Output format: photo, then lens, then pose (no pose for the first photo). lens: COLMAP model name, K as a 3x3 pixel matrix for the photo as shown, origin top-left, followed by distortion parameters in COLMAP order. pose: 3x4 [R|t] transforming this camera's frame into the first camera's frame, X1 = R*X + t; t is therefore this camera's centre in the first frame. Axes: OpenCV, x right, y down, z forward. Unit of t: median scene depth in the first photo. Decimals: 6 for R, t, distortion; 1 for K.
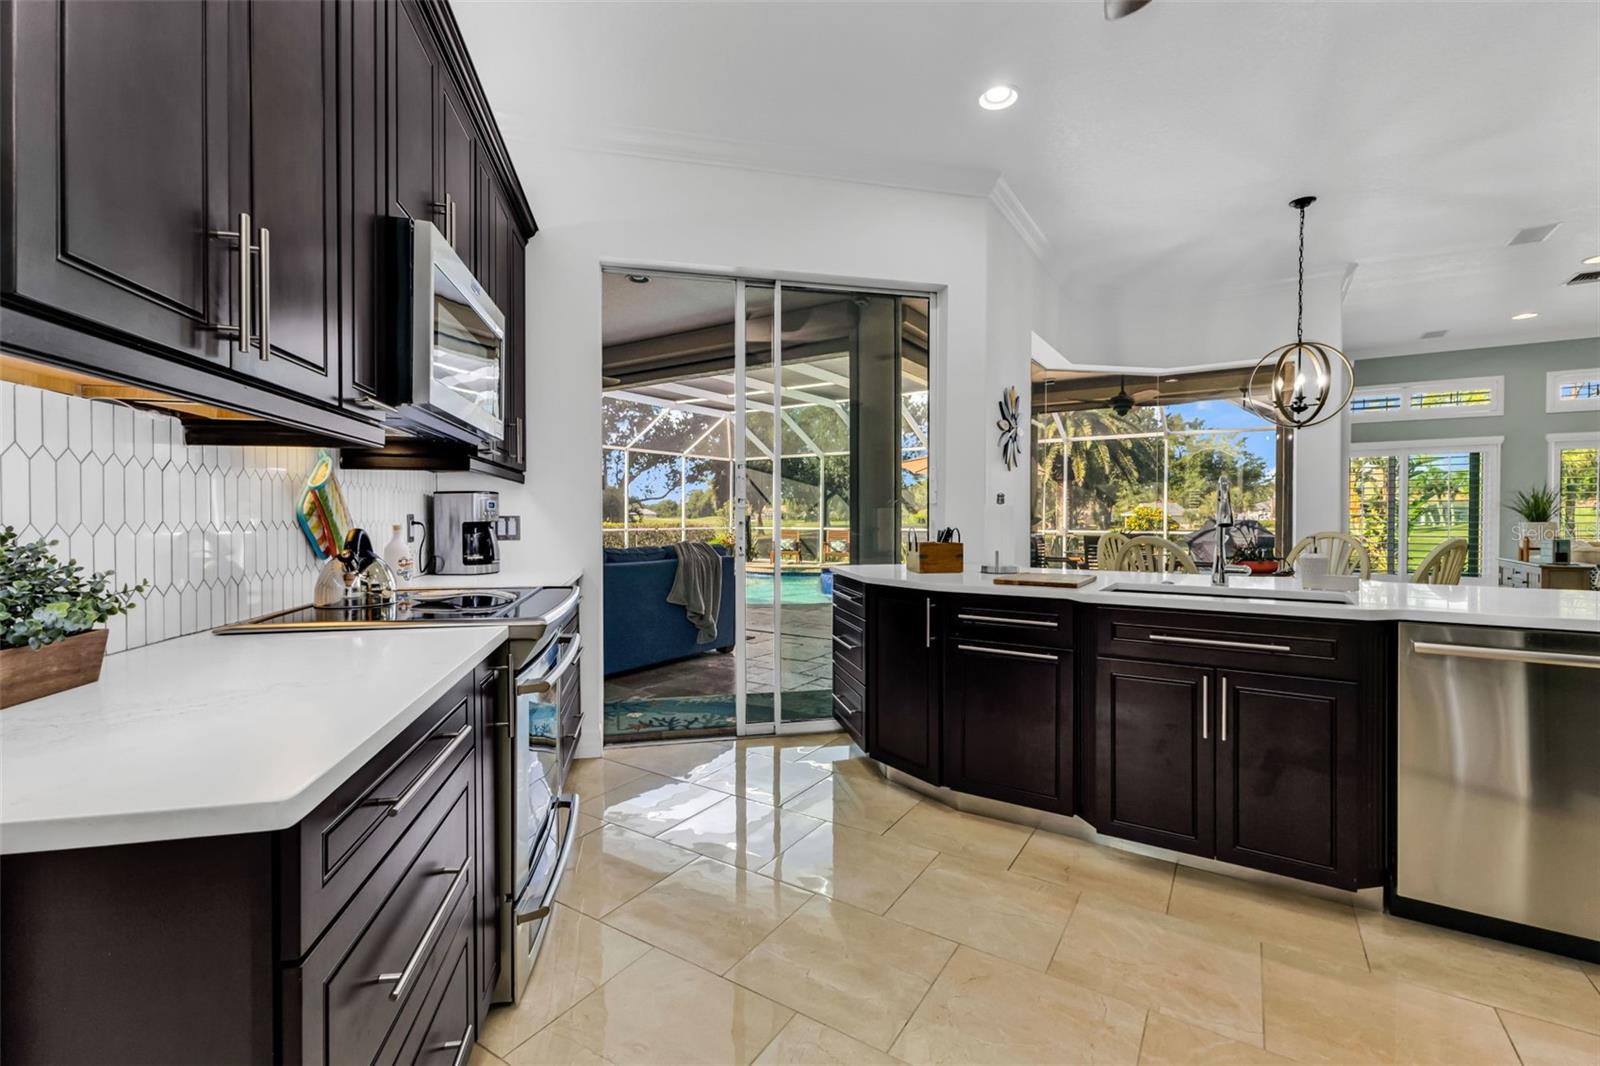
lens RADIAL K [[693.7, 0, 799.3], [0, 693.7, 527.1], [0, 0, 1]] dist [0.003273, -0.001347]
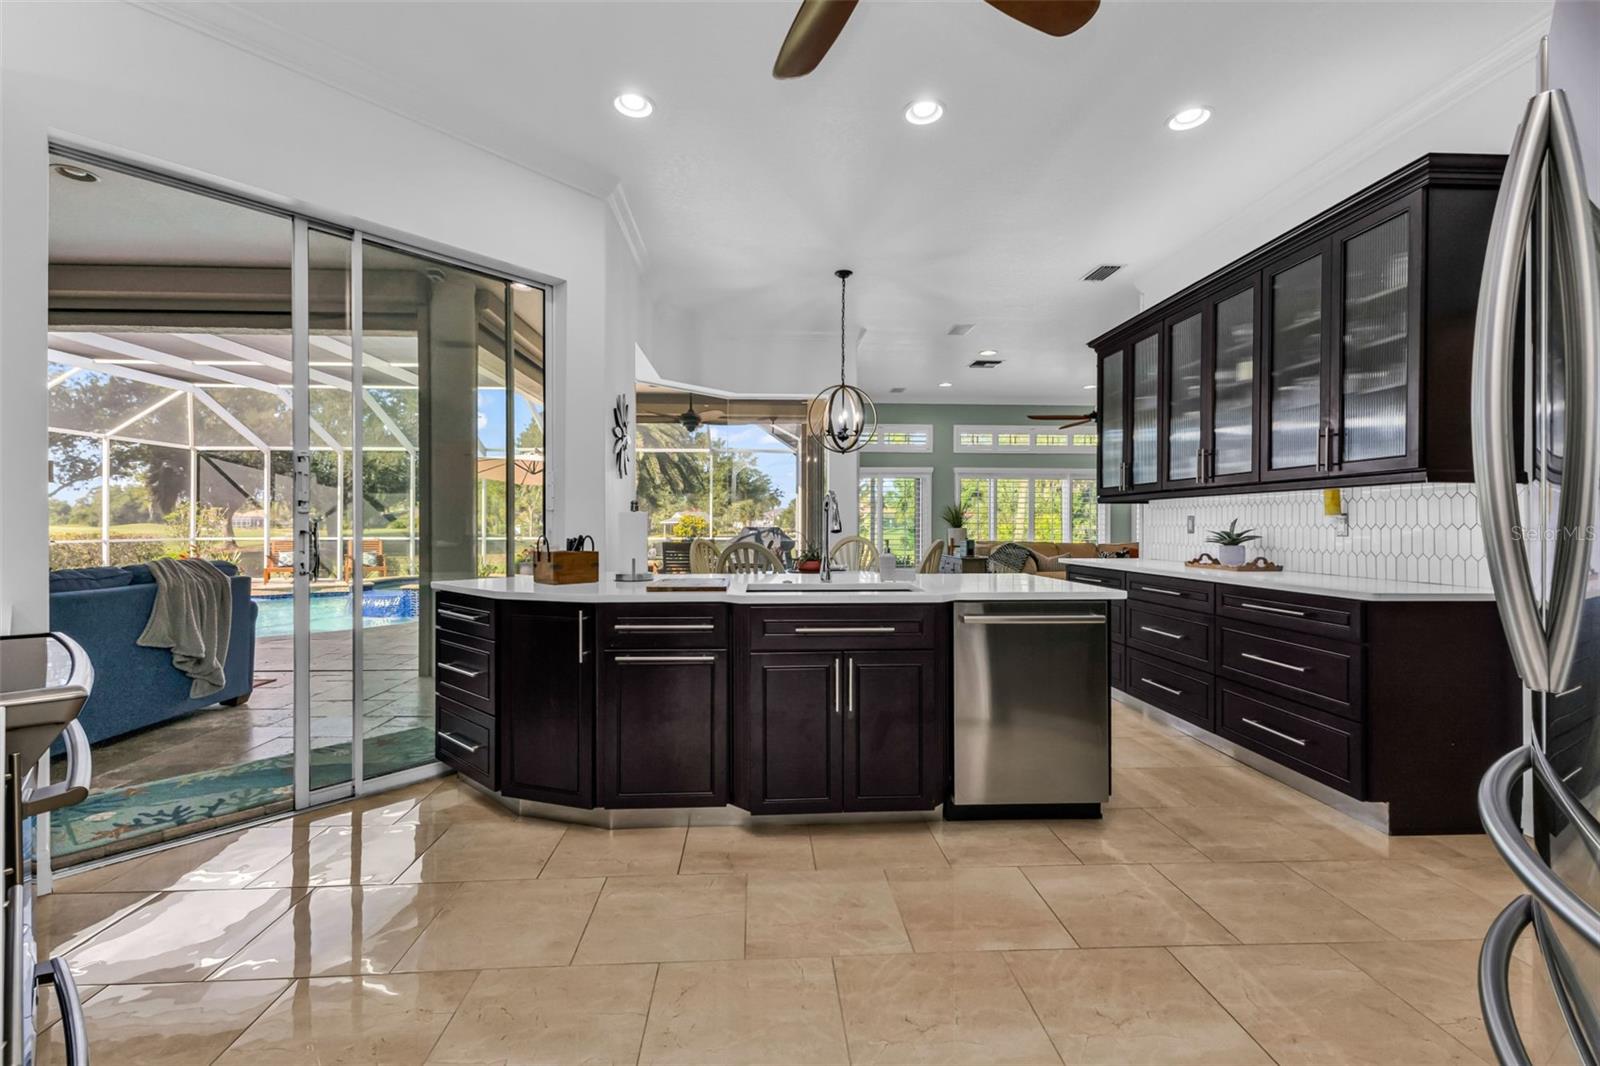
lens RADIAL K [[693.7, 0, 804.7], [0, 693.7, 528.0], [0, 0, 1]] dist [0.003273, -0.001347]
pose [[0.803341, -0.002878, 0.595513, -0.088424], [0.008317, 0.999945, -0.006388, -0.000660], [-0.595461, 0.010085, 0.803321, 0.043781]]
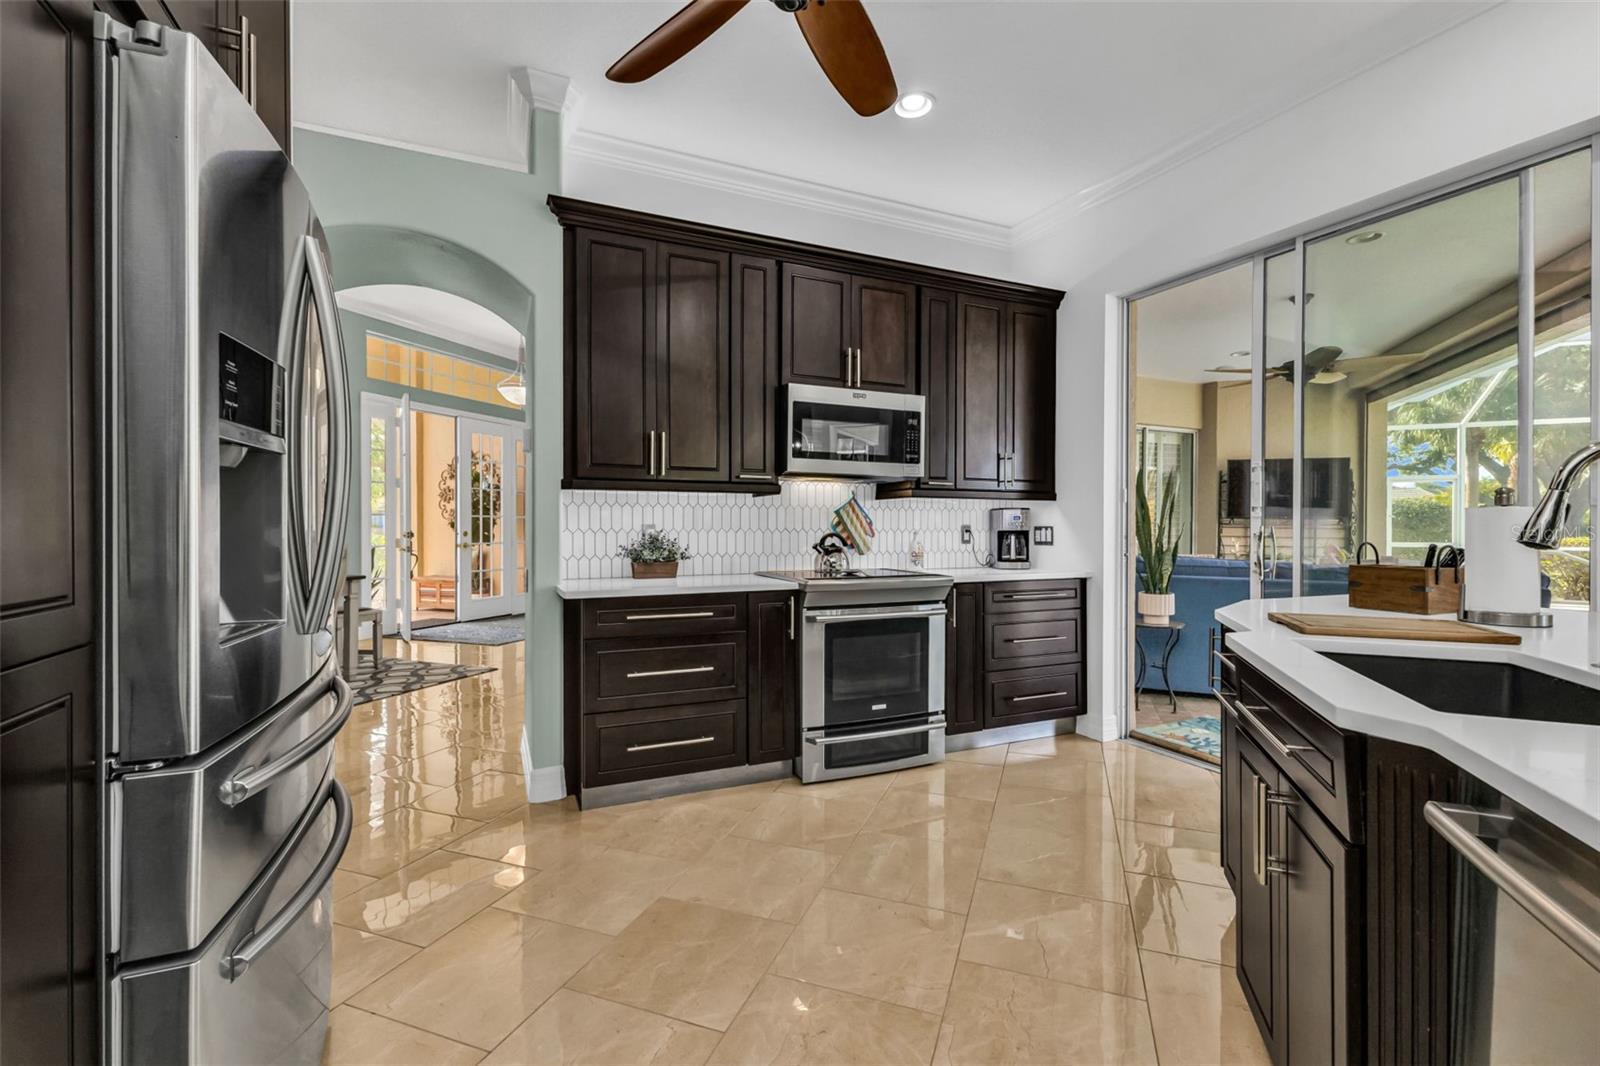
lens RADIAL K [[693.7, 0, 794.3], [0, 693.7, 533.9], [0, 0, 1]] dist [0.003273, -0.001347]
pose [[0.201800, 0.009030, -0.979385, 0.601845], [-0.018827, 0.999808, 0.005339, -0.000147], [0.979246, 0.017361, 0.201931, 0.242504]]
